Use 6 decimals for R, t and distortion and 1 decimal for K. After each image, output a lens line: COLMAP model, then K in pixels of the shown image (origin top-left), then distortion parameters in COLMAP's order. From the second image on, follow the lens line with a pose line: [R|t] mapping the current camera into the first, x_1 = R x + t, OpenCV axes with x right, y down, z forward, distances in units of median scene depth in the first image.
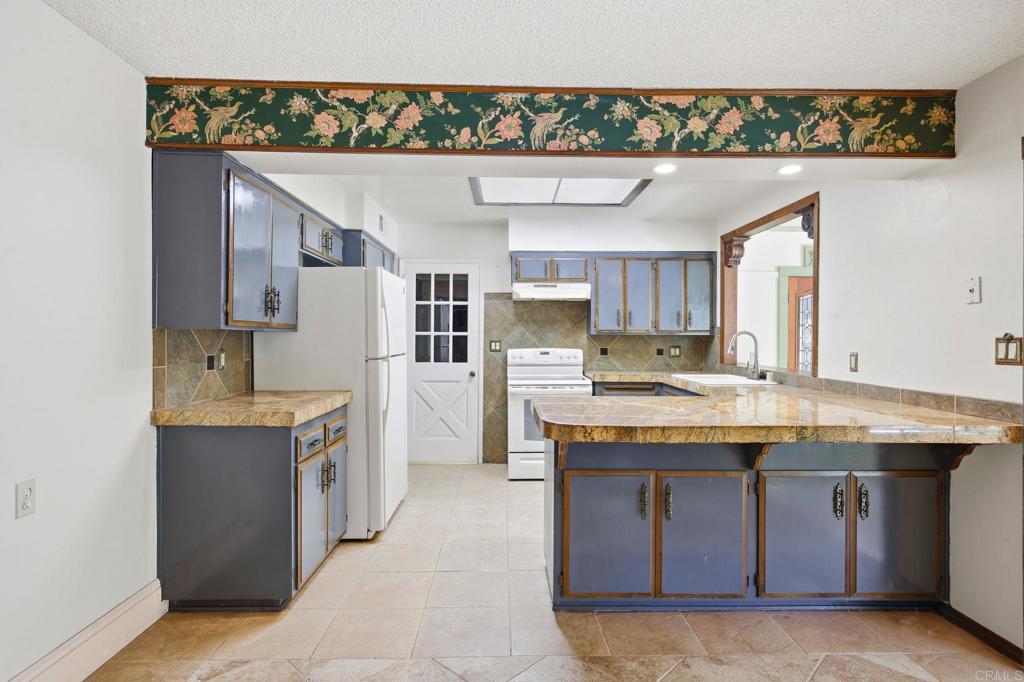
lens RADIAL K [[464.7, 0, 512.0], [0, 464.7, 341.0], [0, 0, 1]] dist [0.005334, -0.005658]
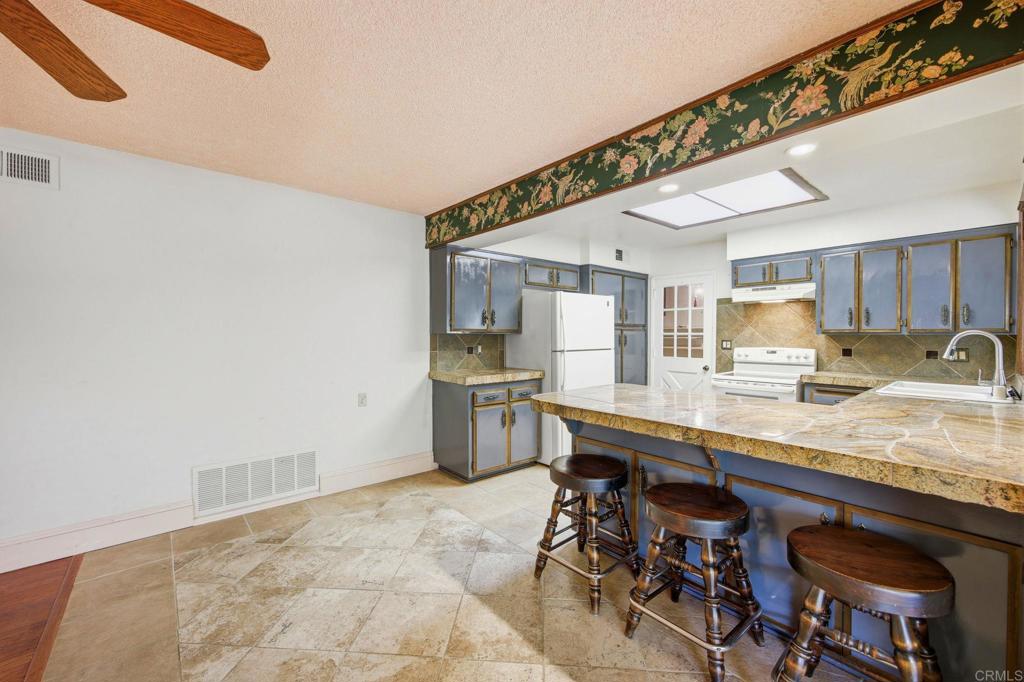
lens RADIAL K [[464.7, 0, 512.0], [0, 464.7, 341.0], [0, 0, 1]] dist [0.005334, -0.005658]
pose [[0.579813, 0.013521, -0.814637, 1.061033], [-0.007172, 0.999908, 0.011492, -0.016131], [0.814718, -0.000821, 0.579857, 0.067482]]
